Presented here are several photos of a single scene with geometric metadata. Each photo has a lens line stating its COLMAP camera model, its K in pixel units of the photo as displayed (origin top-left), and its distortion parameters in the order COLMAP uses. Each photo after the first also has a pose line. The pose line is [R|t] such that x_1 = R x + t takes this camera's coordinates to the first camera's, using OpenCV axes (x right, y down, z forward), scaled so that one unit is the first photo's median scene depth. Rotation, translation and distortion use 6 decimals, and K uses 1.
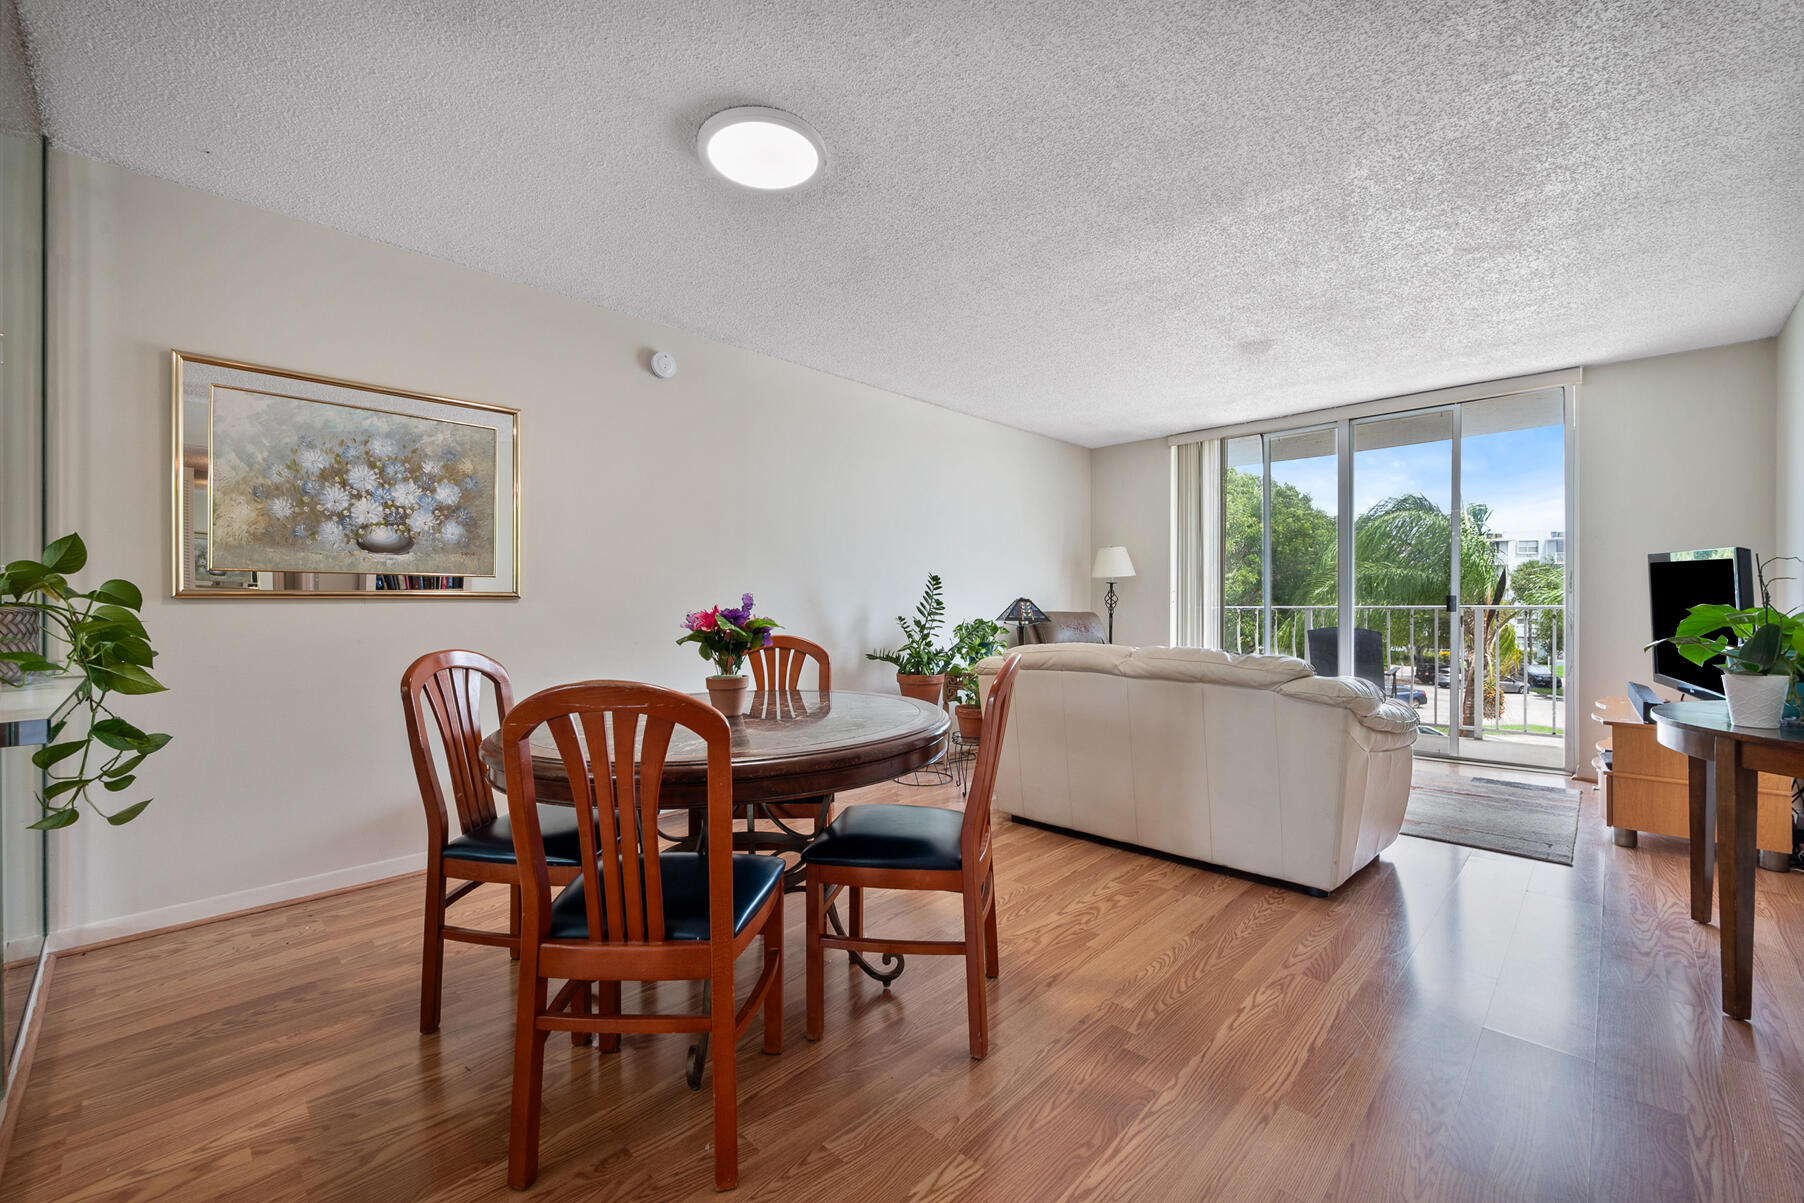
lens RADIAL K [[740.4, 0, 887.1], [0, 740.4, 598.9], [0, 0, 1]] dist [0.002598, 0.000188]
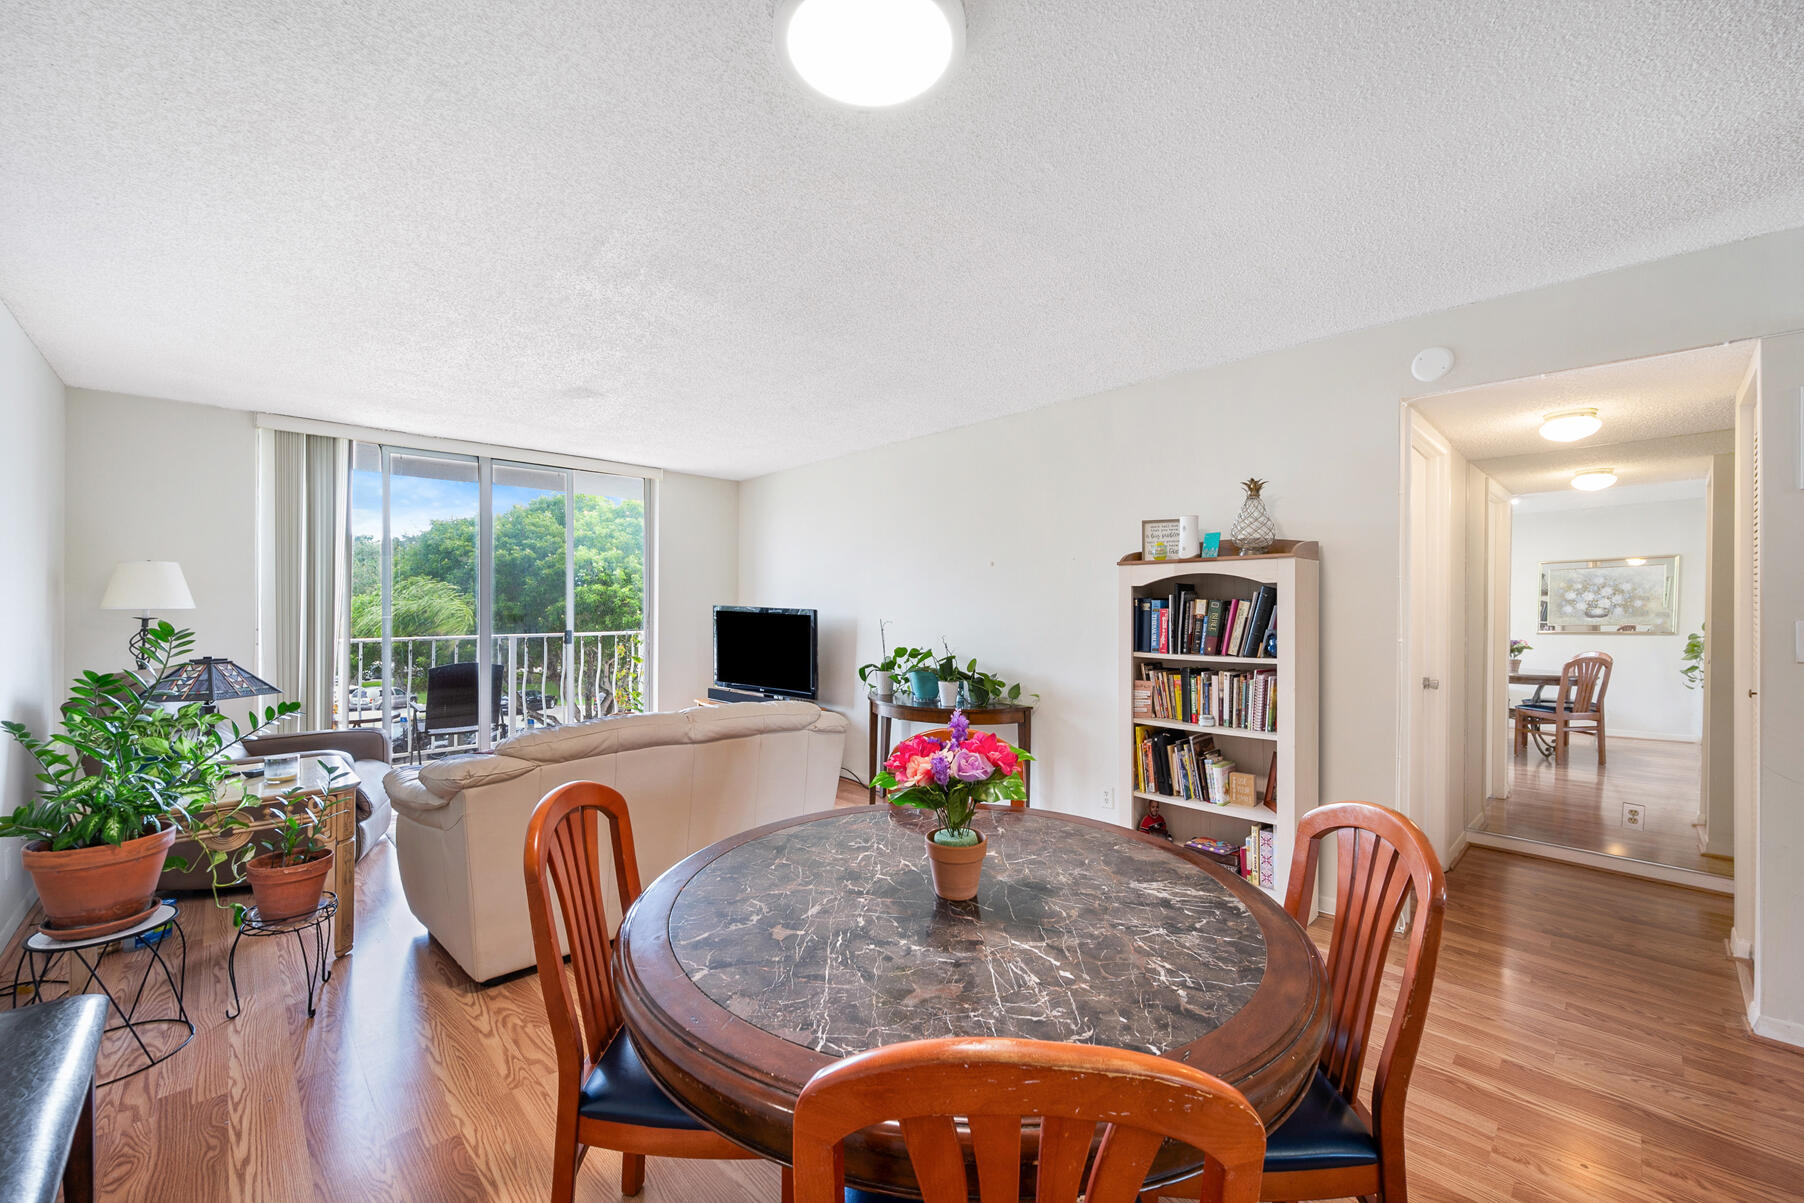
lens RADIAL K [[713.8, 0, 902.0], [0, 713.8, 601.5], [0, 0, 1]] dist [0.001444, 0.000132]
pose [[0.027494, 0.008324, 0.999587, -0.317459], [-0.006233, 0.999947, -0.008156, -0.038552], [-0.999603, -0.006006, 0.027544, 0.380580]]
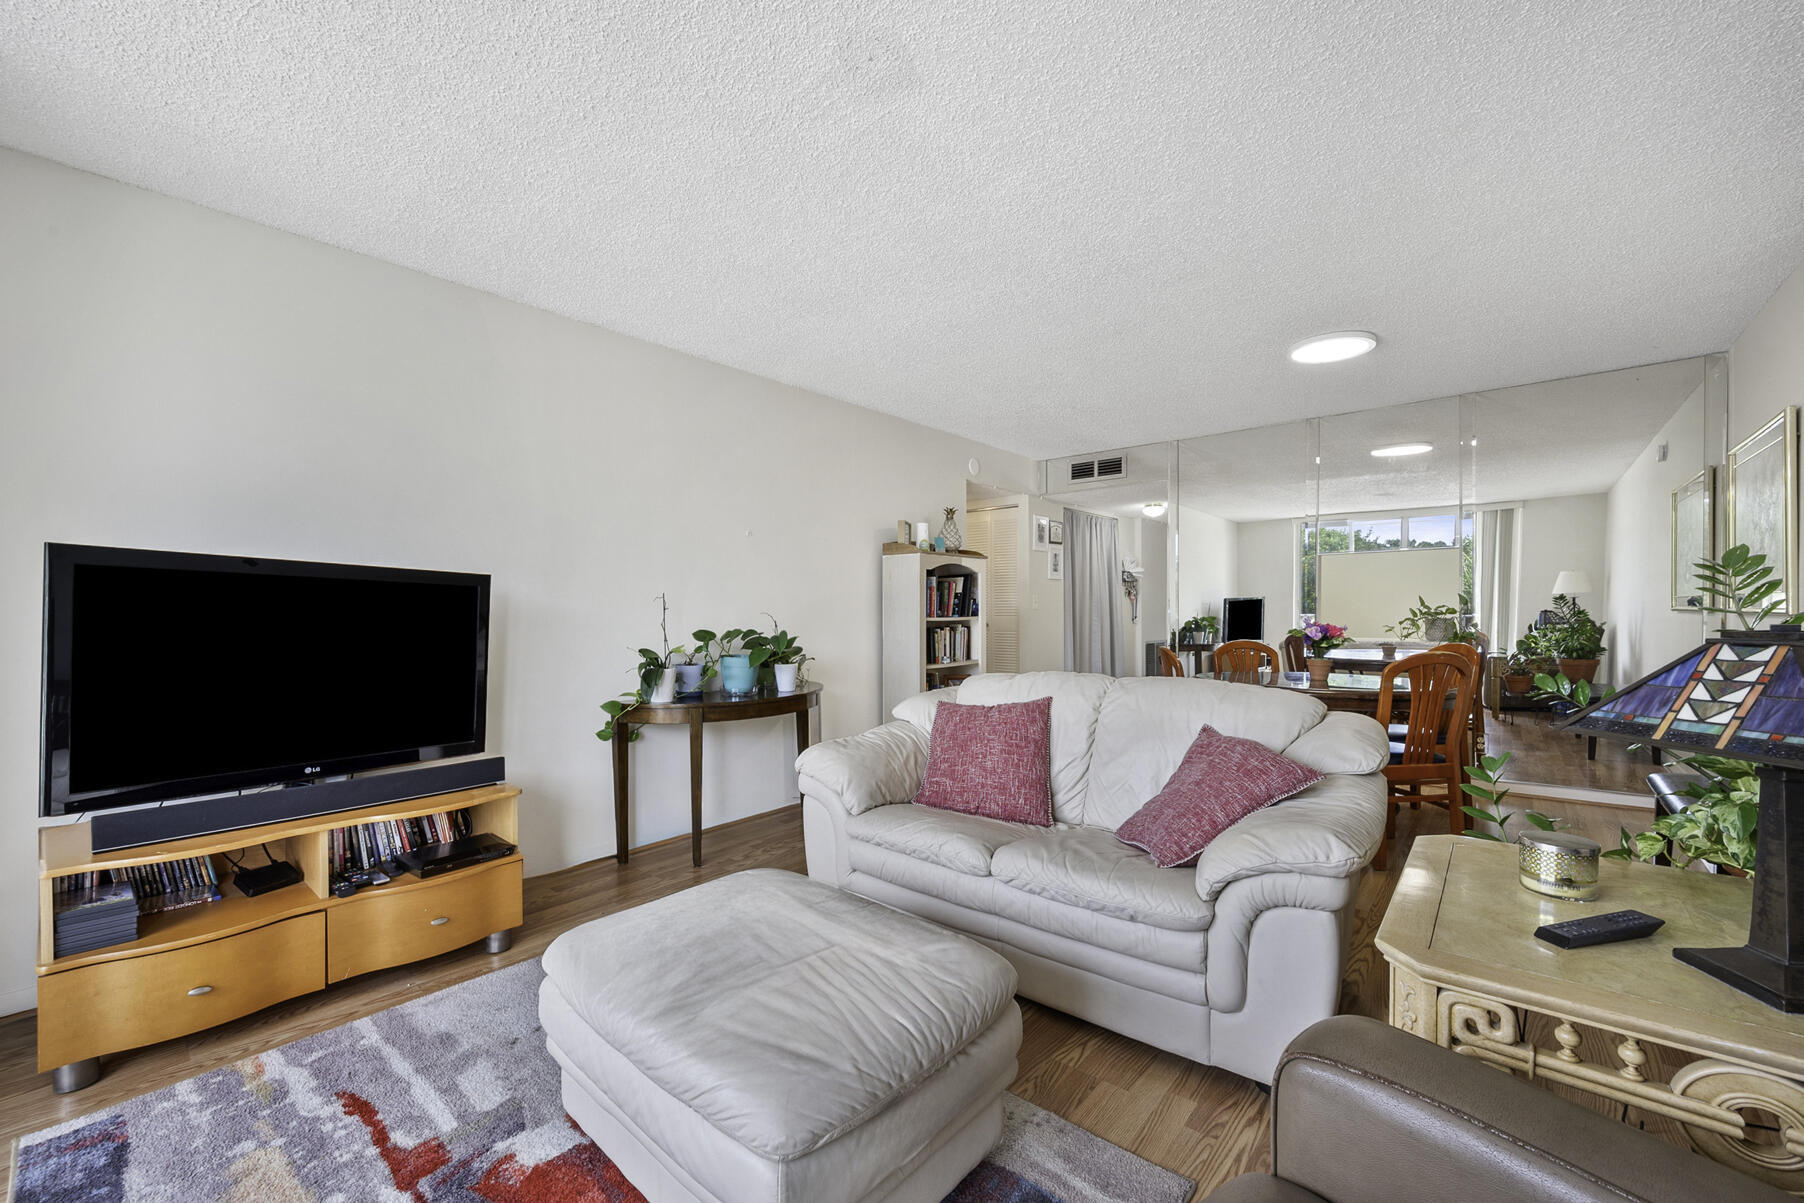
lens RADIAL K [[727.5, 0, 939.0], [0, 727.5, 610.2], [0, 0, 1]] dist [0.000295, 0.000038]
pose [[-0.994183, -0.002198, -0.107686, 0.353805], [-0.002893, 0.999976, 0.006298, -0.016405], [0.107669, 0.006573, -0.994165, 1.028205]]
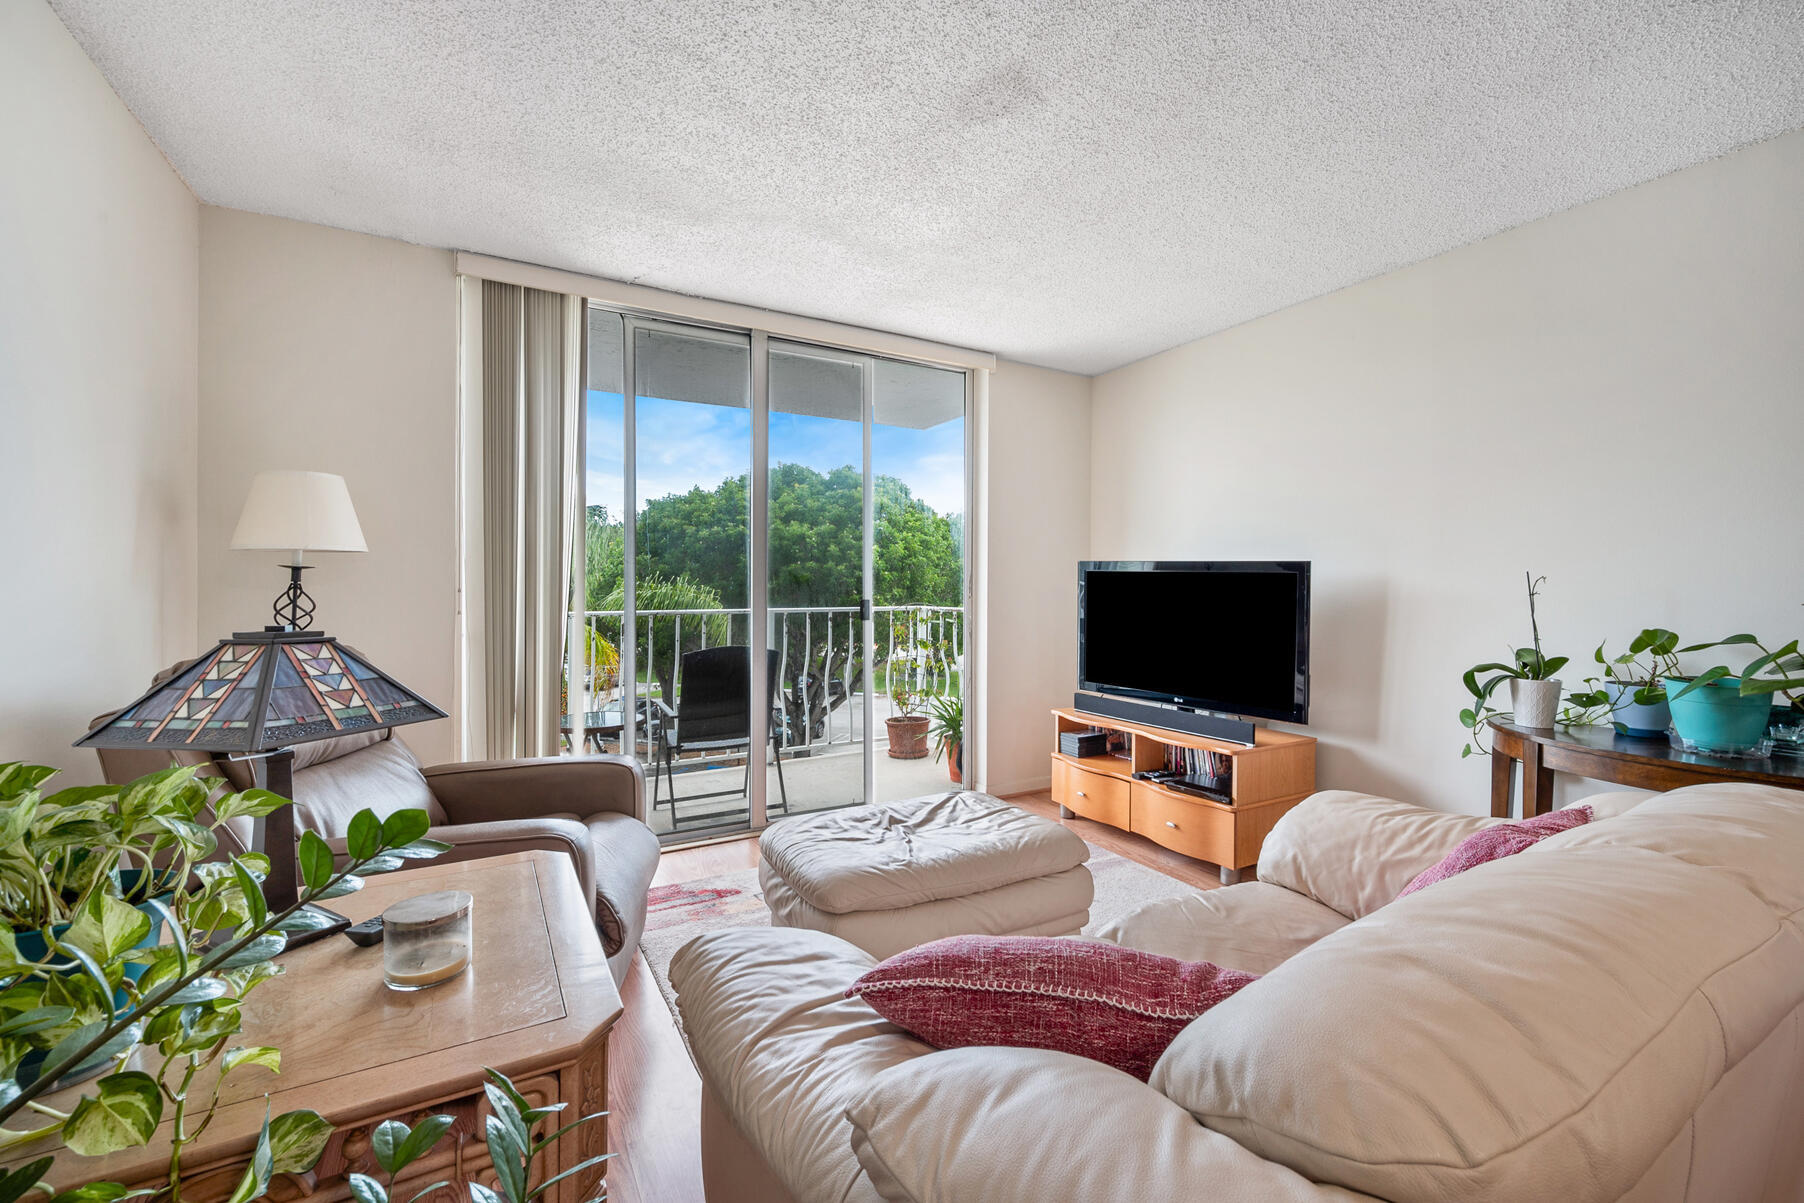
lens RADIAL K [[737.1, 0, 903.7], [0, 737.1, 588.2], [0, 0, 1]] dist [0.000307, 0.000011]
pose [[0.266648, 0.005520, 0.963778, 0.009745], [-0.007771, 0.999963, -0.003577, -0.012676], [-0.963763, -0.006536, 0.266682, 0.652241]]
